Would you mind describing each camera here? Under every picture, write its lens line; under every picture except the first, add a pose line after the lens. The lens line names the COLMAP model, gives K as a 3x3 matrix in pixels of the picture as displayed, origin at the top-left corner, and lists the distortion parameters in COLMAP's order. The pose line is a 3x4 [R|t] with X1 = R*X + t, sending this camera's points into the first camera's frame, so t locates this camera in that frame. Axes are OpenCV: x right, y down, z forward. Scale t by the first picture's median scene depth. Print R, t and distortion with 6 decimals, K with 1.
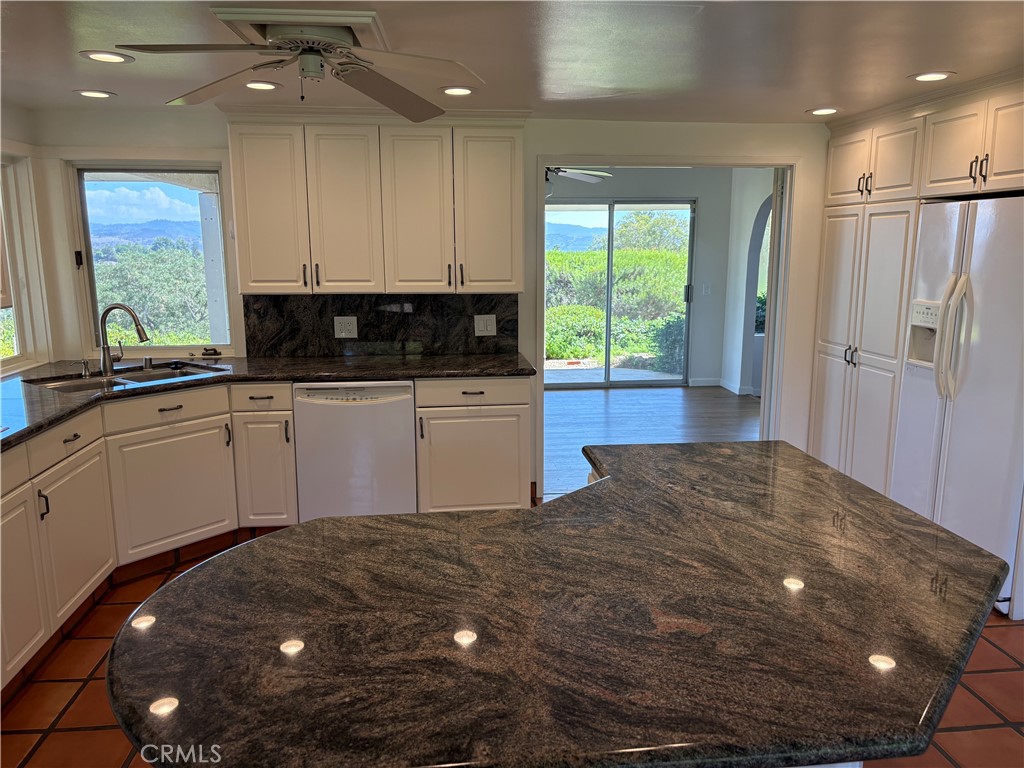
lens RADIAL K [[775.9, 0, 517.0], [0, 775.9, 387.4], [0, 0, 1]] dist [0.057605, -0.066772]
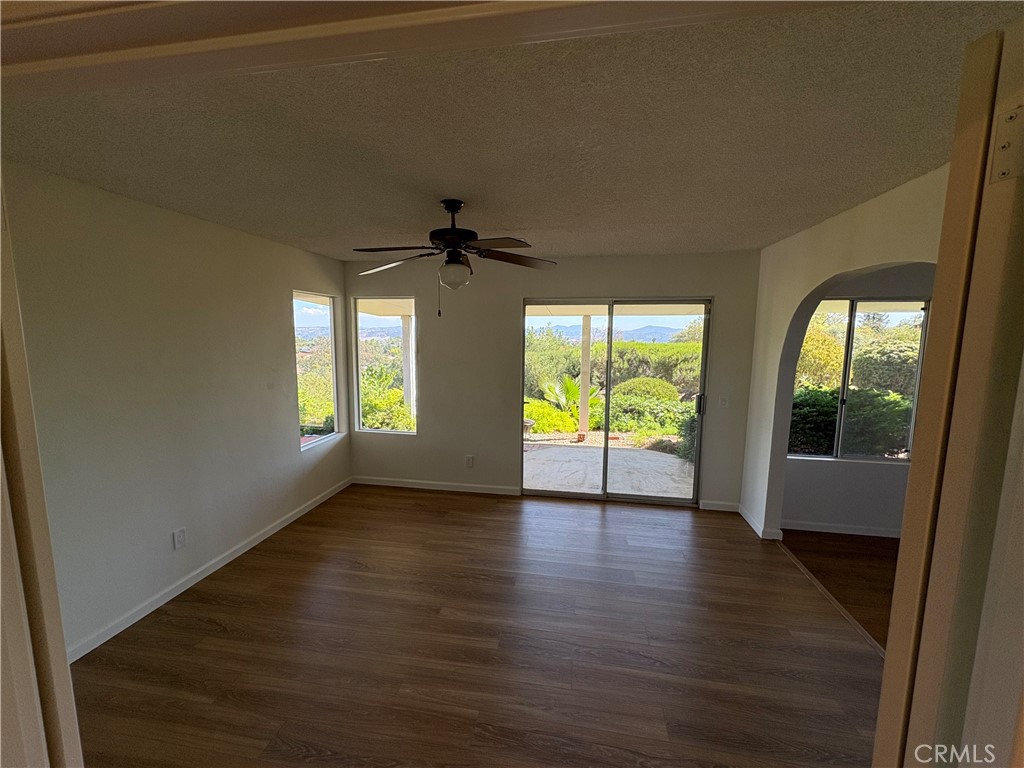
lens RADIAL K [[408.3, 0, 513.5], [0, 408.3, 383.0], [0, 0, 1]] dist [-0.002193, 0.001539]
pose [[0.959822, 0.040277, -0.277705, 0.294596], [-0.059301, 0.996409, -0.060444, -0.212681], [0.274273, 0.074483, 0.958763, 1.019128]]
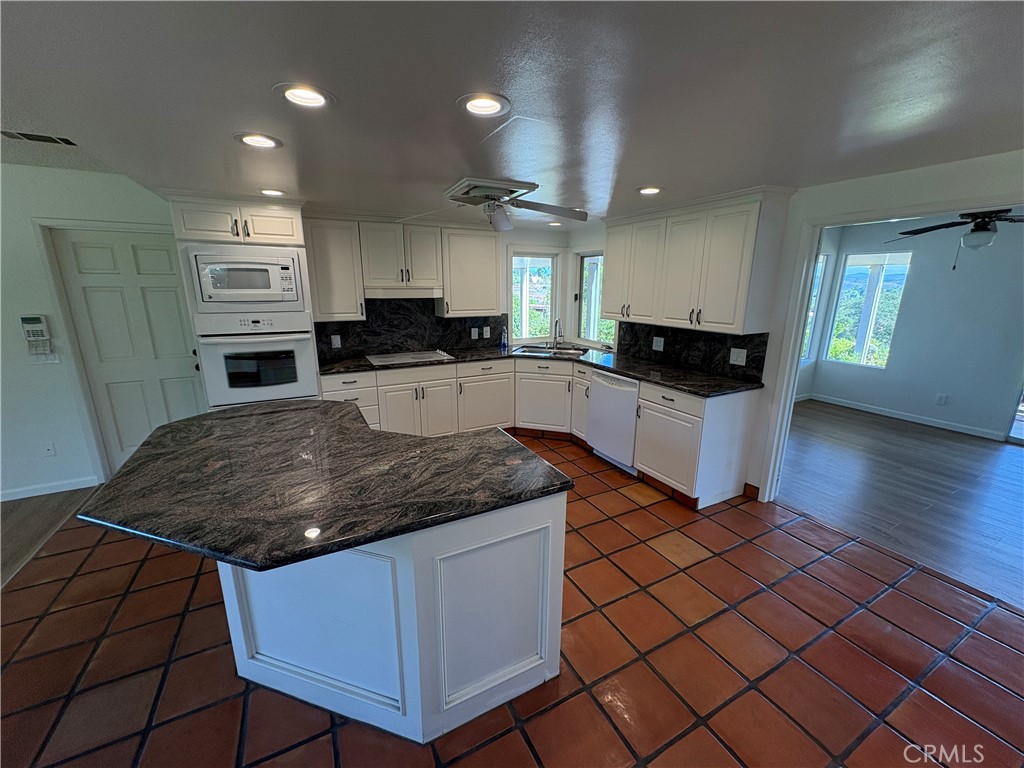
lens RADIAL K [[408.3, 0, 512.9], [0, 408.3, 384.0], [0, 0, 1]] dist [-0.002193, 0.001539]
pose [[0.362222, 0.225251, -0.904465, 0.505792], [-0.175776, 0.969457, 0.171042, -0.095714], [0.915368, 0.097028, 0.390752, 0.420832]]
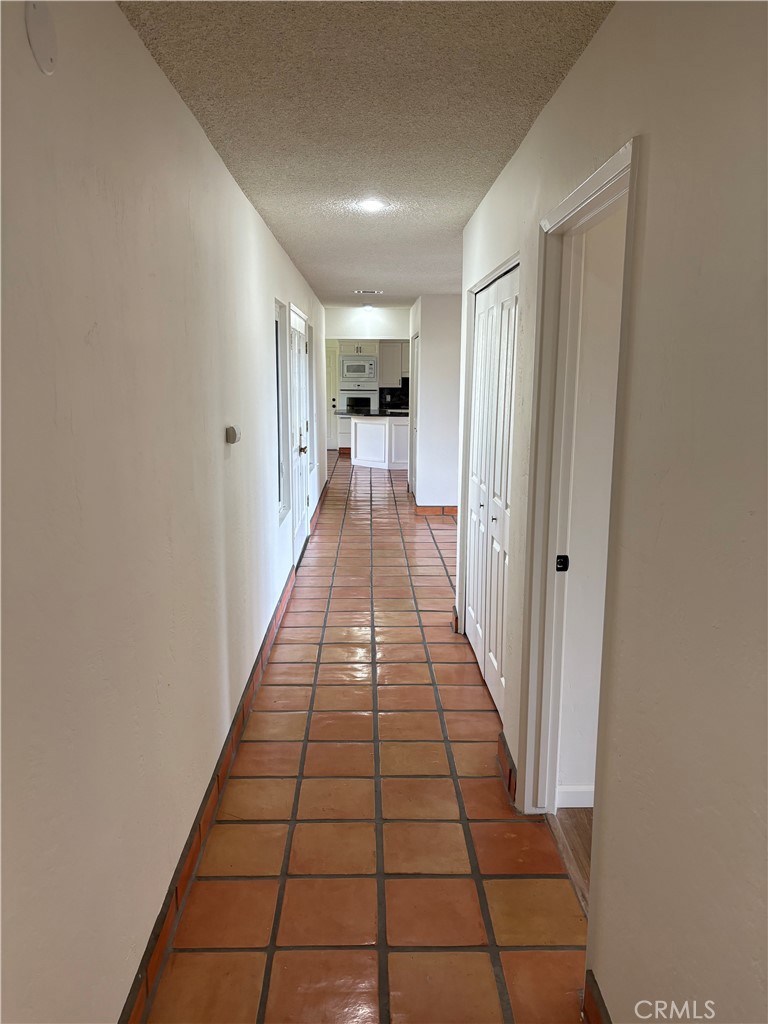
lens RADIAL K [[775.9, 0, 382.2], [0, 775.9, 514.5], [0, 0, 1]] dist [0.057605, -0.066772]
pose [[-0.096938, 0.181194, -0.978658, 3.317487], [-0.186402, 0.962585, 0.196682, -0.151222], [0.977680, 0.201490, -0.059536, 0.719954]]
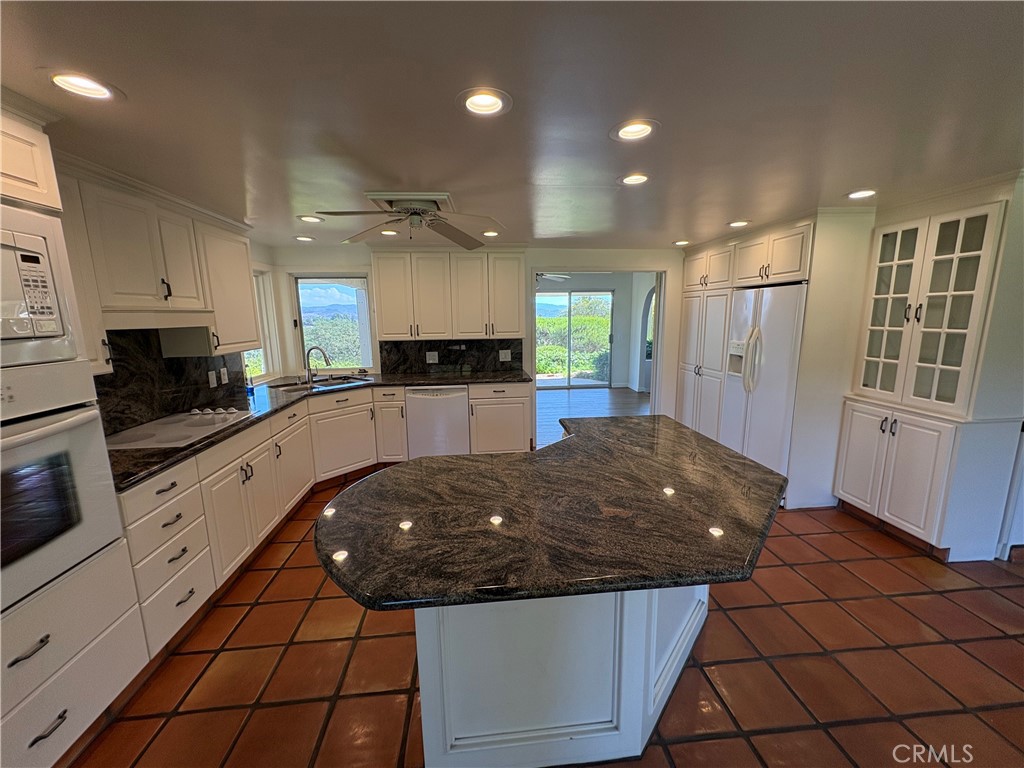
lens RADIAL K [[408.3, 0, 514.0], [0, 408.3, 384.1], [0, 0, 1]] dist [-0.002193, 0.001539]
pose [[0.999859, -0.007525, -0.014992, -0.005553], [0.007332, 0.999891, -0.012852, 0.002338], [0.015087, 0.012740, 0.999805, 0.003999]]
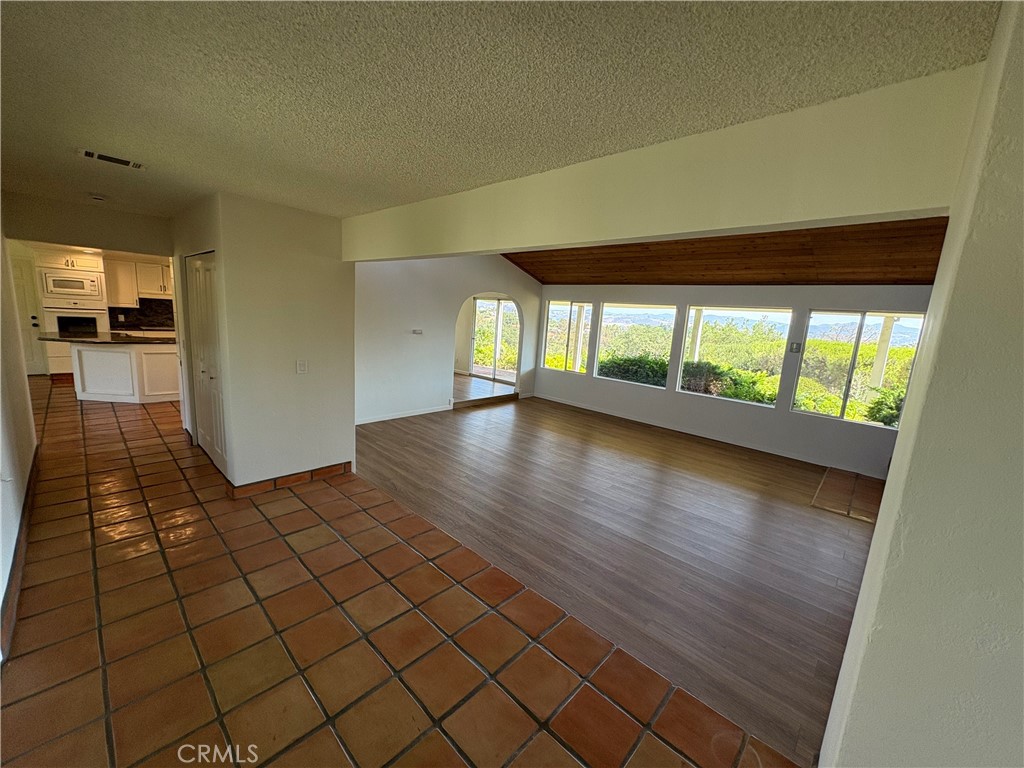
lens RADIAL K [[408.3, 0, 511.7], [0, 408.3, 383.7], [0, 0, 1]] dist [-0.002193, 0.001539]
pose [[0.642964, 0.173266, -0.746040, 2.131809], [-0.205390, 0.977403, 0.049988, -0.127395], [0.737843, 0.121089, 0.664022, 0.523437]]
